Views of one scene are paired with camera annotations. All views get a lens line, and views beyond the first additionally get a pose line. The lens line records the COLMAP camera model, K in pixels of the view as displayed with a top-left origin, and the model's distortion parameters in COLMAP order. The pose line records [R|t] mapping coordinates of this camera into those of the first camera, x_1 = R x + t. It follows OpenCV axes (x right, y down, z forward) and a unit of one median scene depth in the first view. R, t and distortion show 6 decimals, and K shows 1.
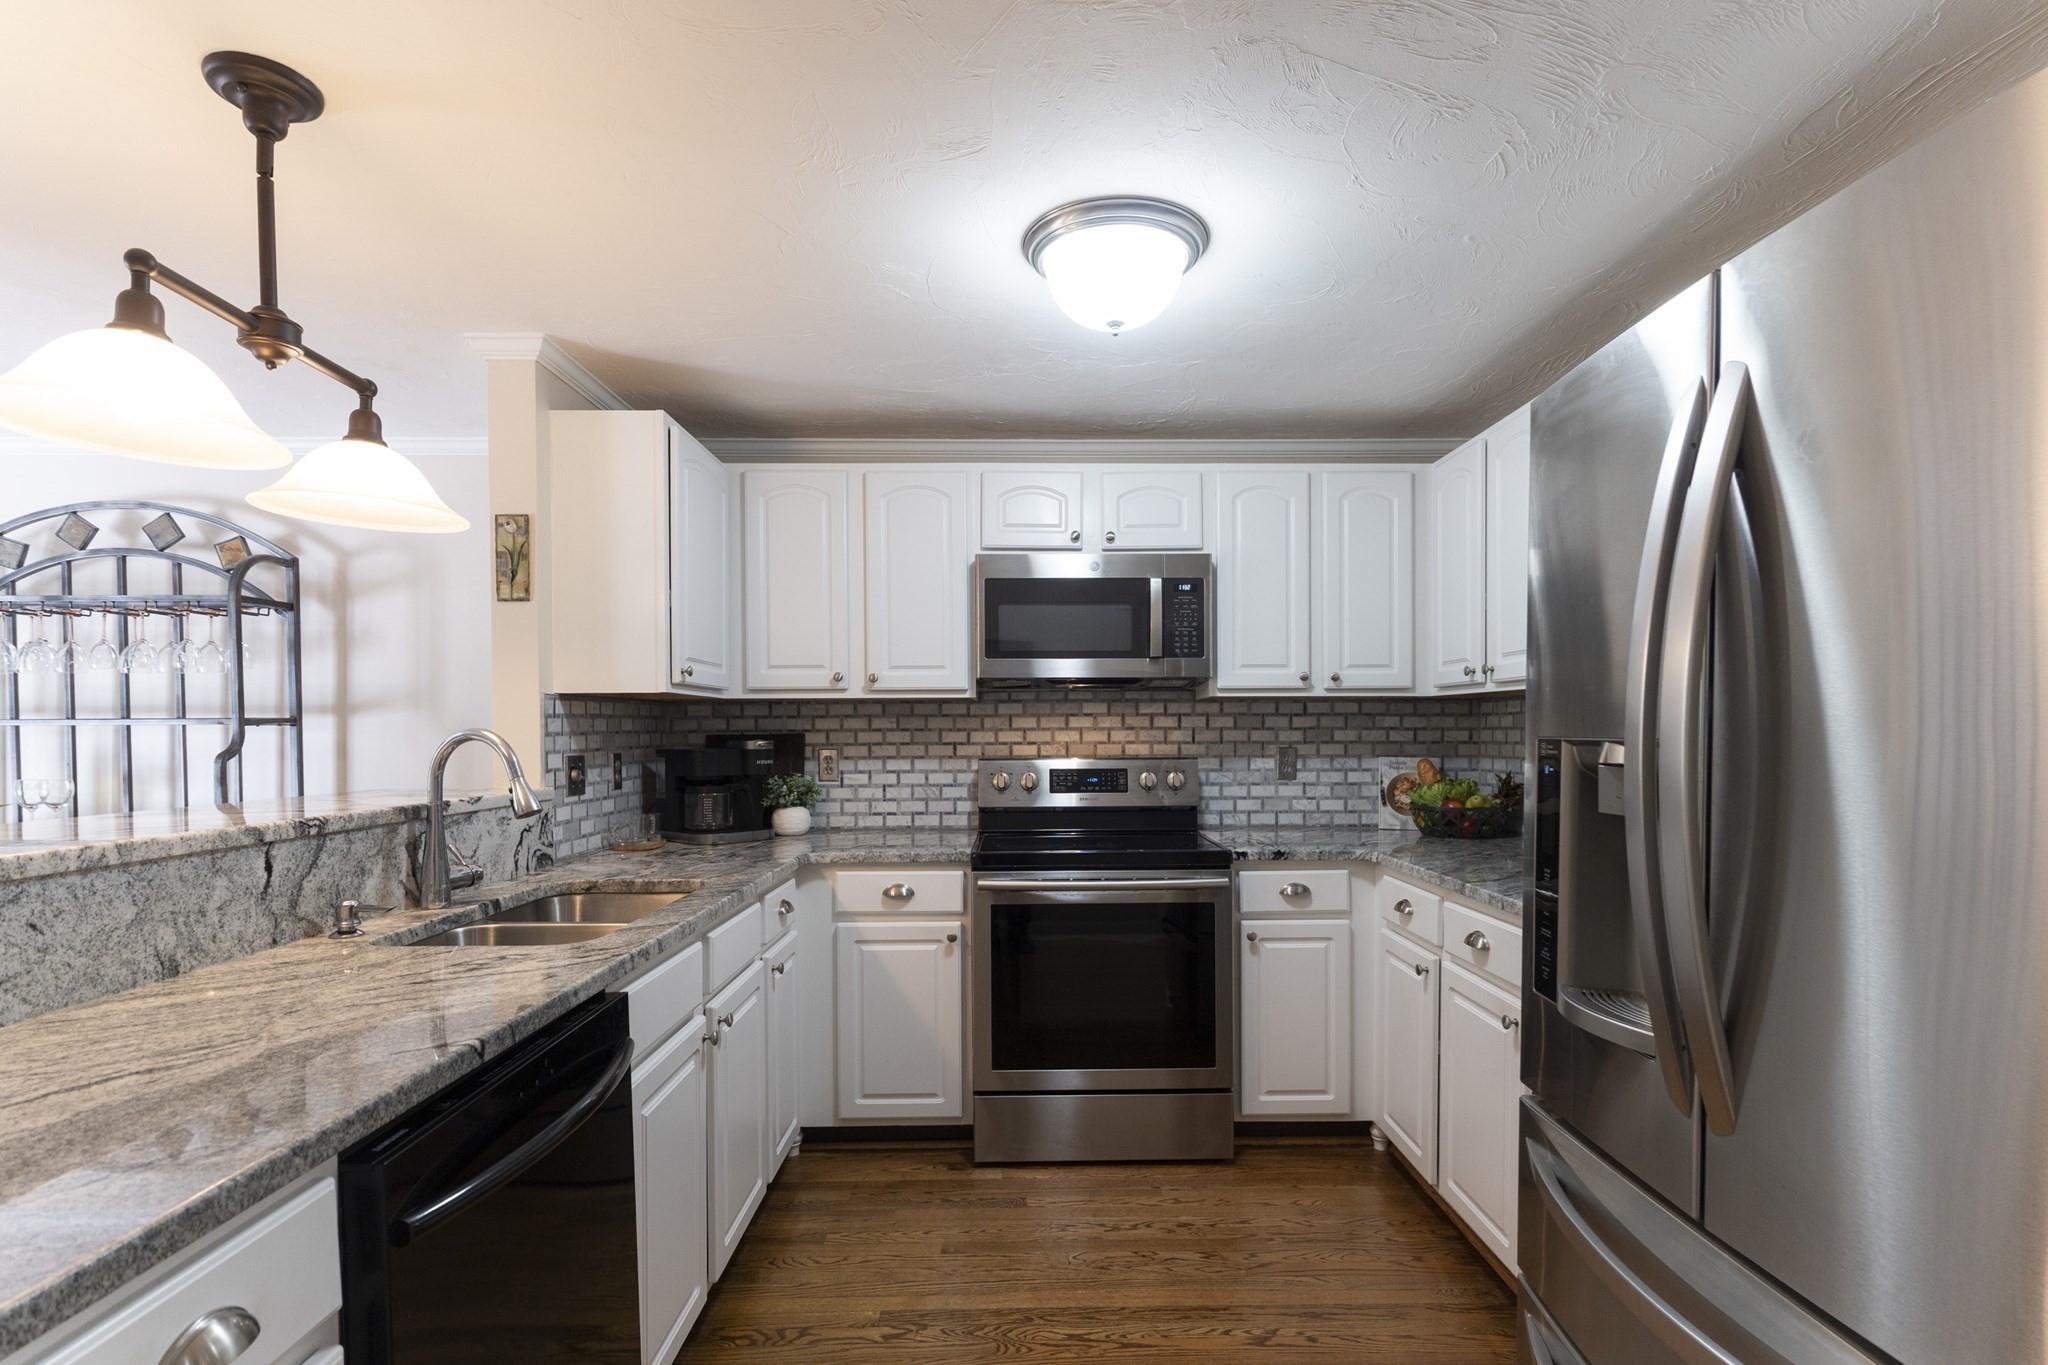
lens RADIAL K [[995.7, 0, 1043.2], [0, 995.7, 746.0], [0, 0, 1]] dist [-0.000501, -0.000662]
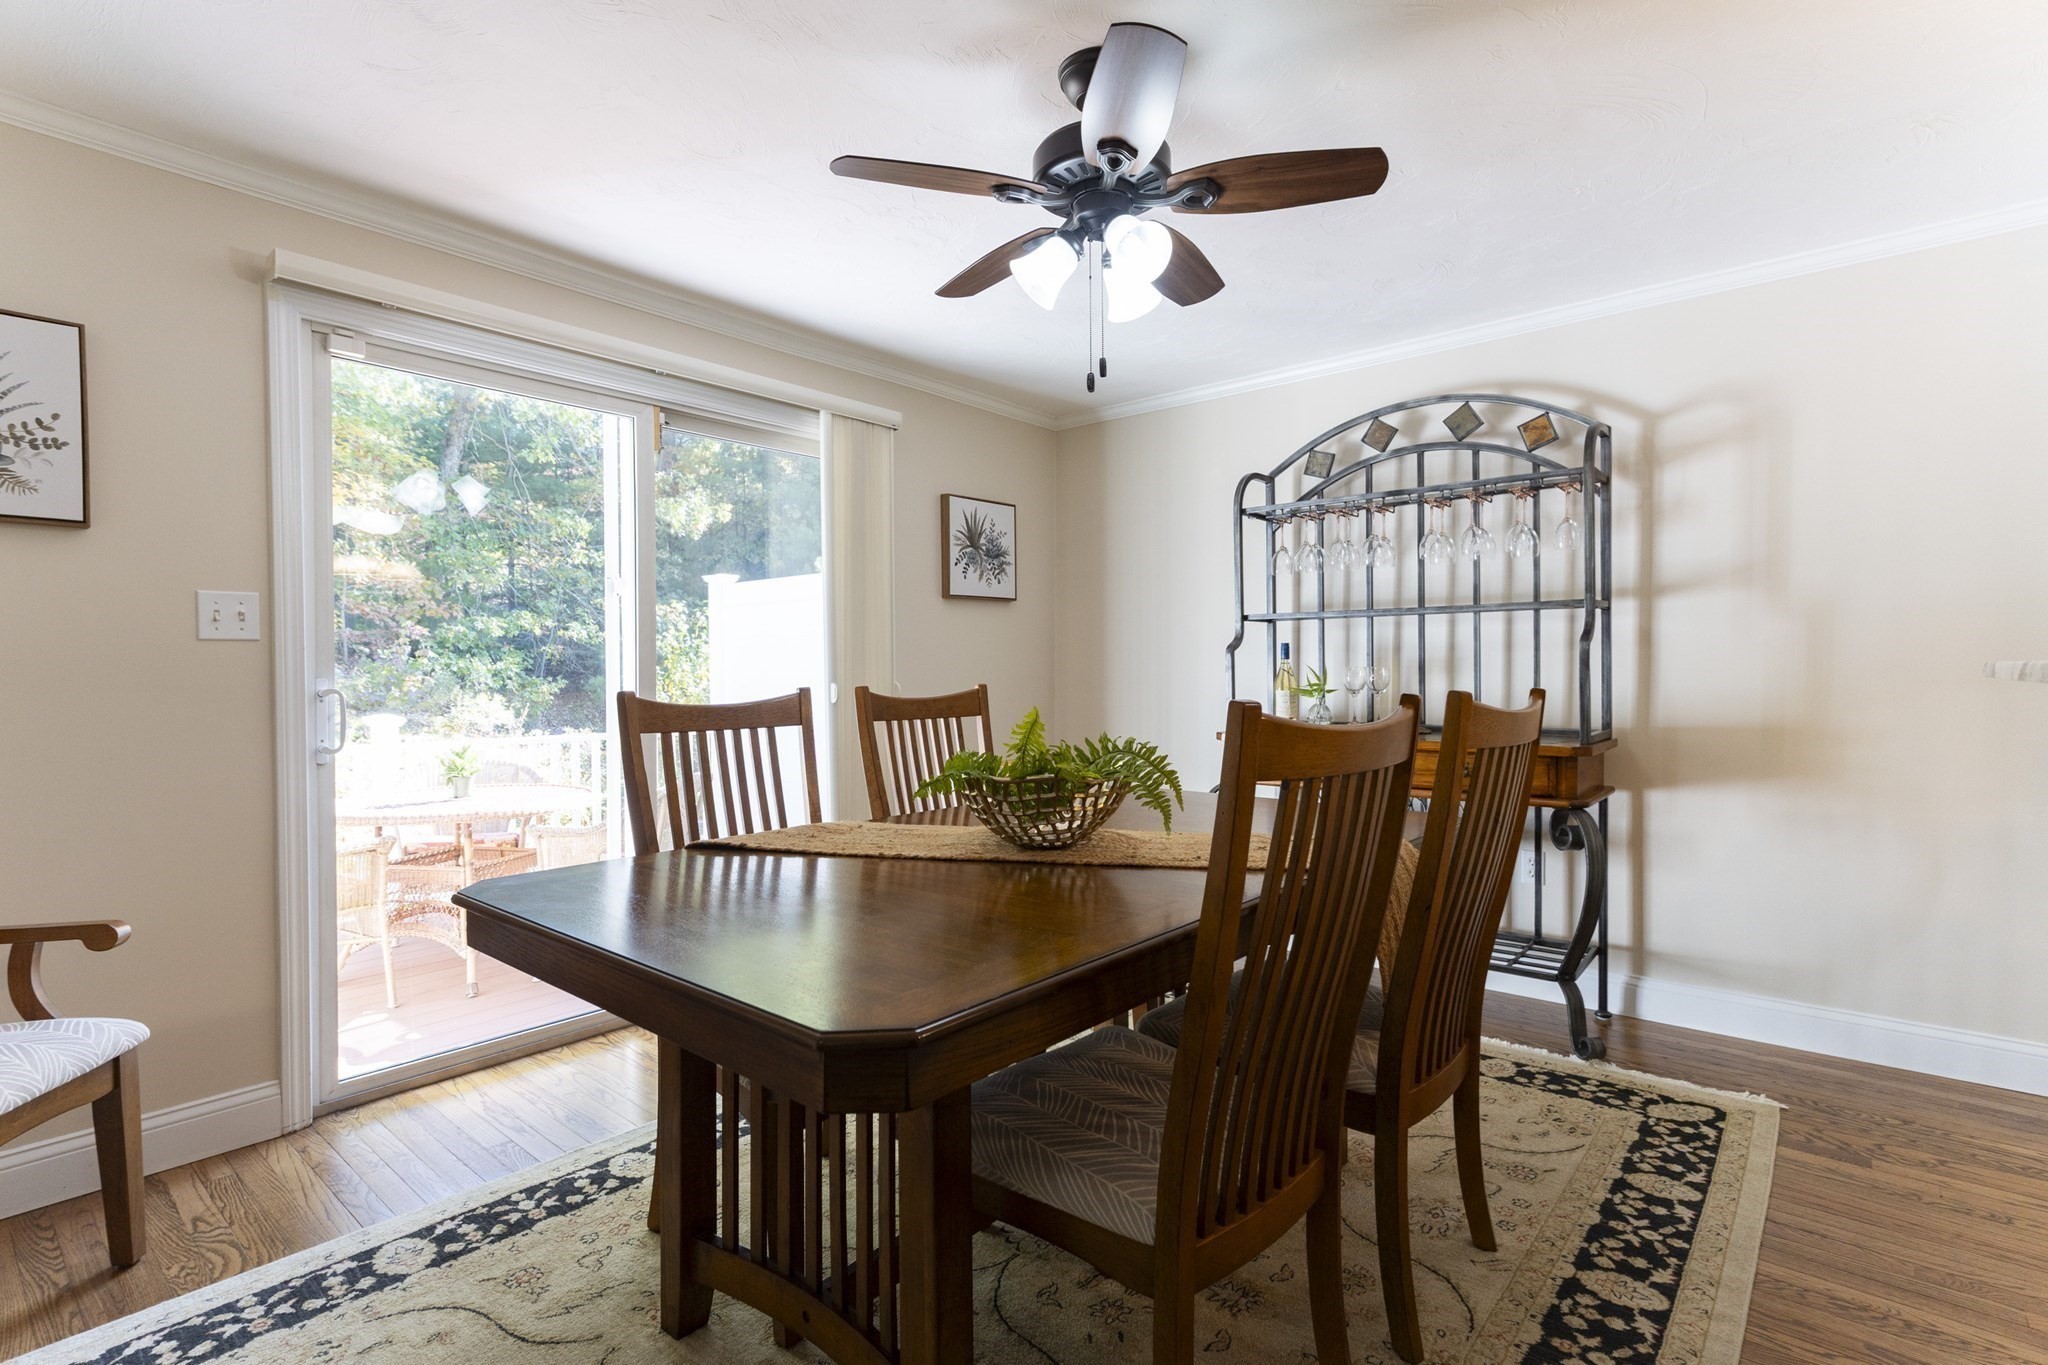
lens RADIAL K [[974.7, 0, 1030.5], [0, 974.7, 685.8], [0, 0, 1]] dist [-0.008713, -0.000025]
pose [[0.746138, 0.007617, -0.665748, -0.633596], [-0.006365, 0.999970, 0.004307, 0.056785], [0.665761, 0.001024, 0.746165, -0.025523]]
